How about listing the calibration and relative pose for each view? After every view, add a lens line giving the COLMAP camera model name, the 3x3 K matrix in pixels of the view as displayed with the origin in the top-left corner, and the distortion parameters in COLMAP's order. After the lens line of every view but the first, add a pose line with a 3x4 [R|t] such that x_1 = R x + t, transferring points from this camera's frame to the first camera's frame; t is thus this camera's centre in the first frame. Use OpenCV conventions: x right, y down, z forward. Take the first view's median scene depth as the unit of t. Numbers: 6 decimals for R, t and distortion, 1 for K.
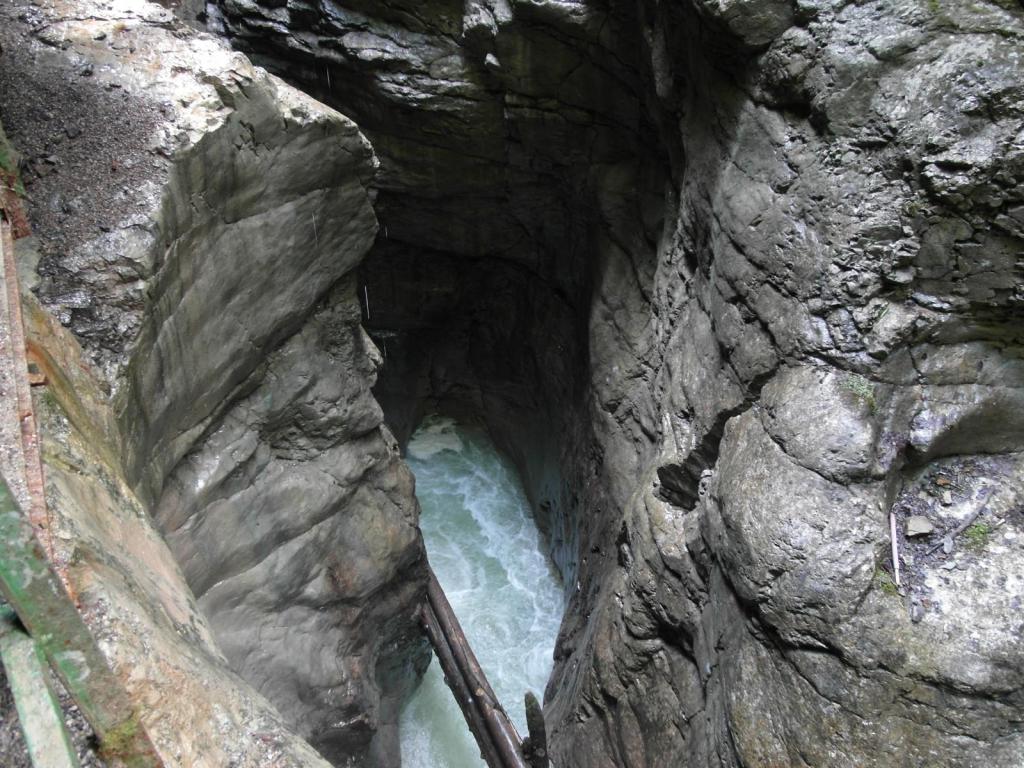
lens RADIAL K [[726.4, 0, 514.6], [0, 726.4, 388.5], [0, 0, 1]] dist [-0.035022, 0.005809]
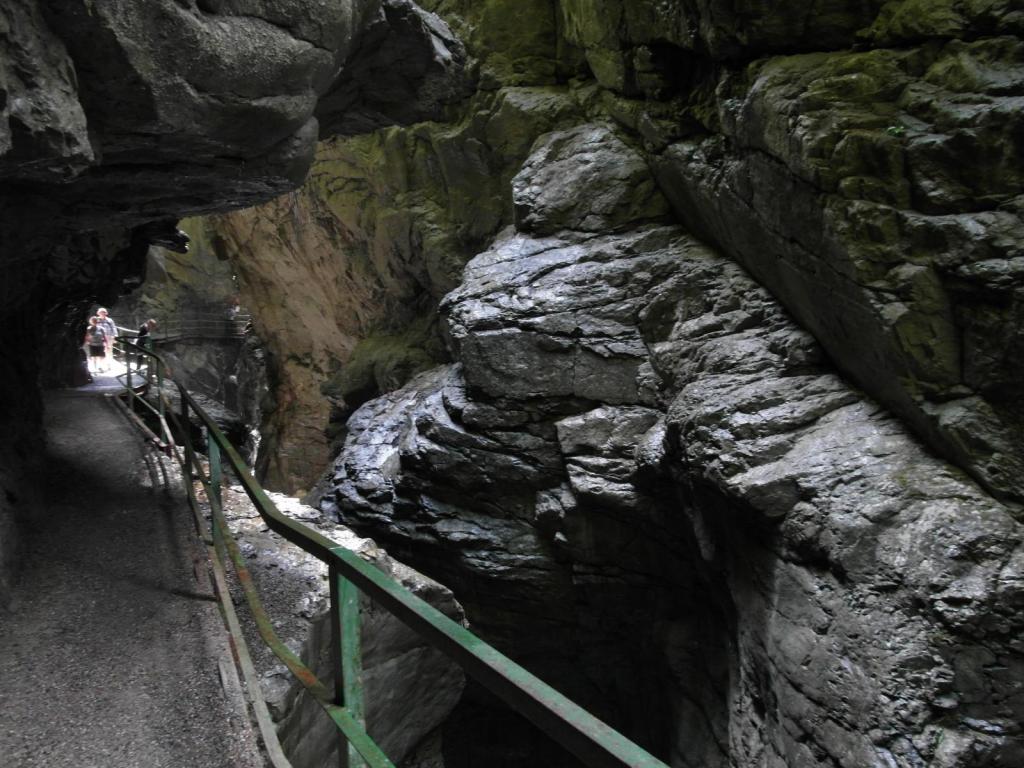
lens RADIAL K [[726.4, 0, 513.2], [0, 726.4, 388.3], [0, 0, 1]] dist [-0.035022, 0.005809]
pose [[0.995871, -0.054954, -0.072263, -0.015438], [0.001967, 0.808856, -0.588003, 0.082830], [0.090763, 0.585433, 0.805624, -0.191487]]
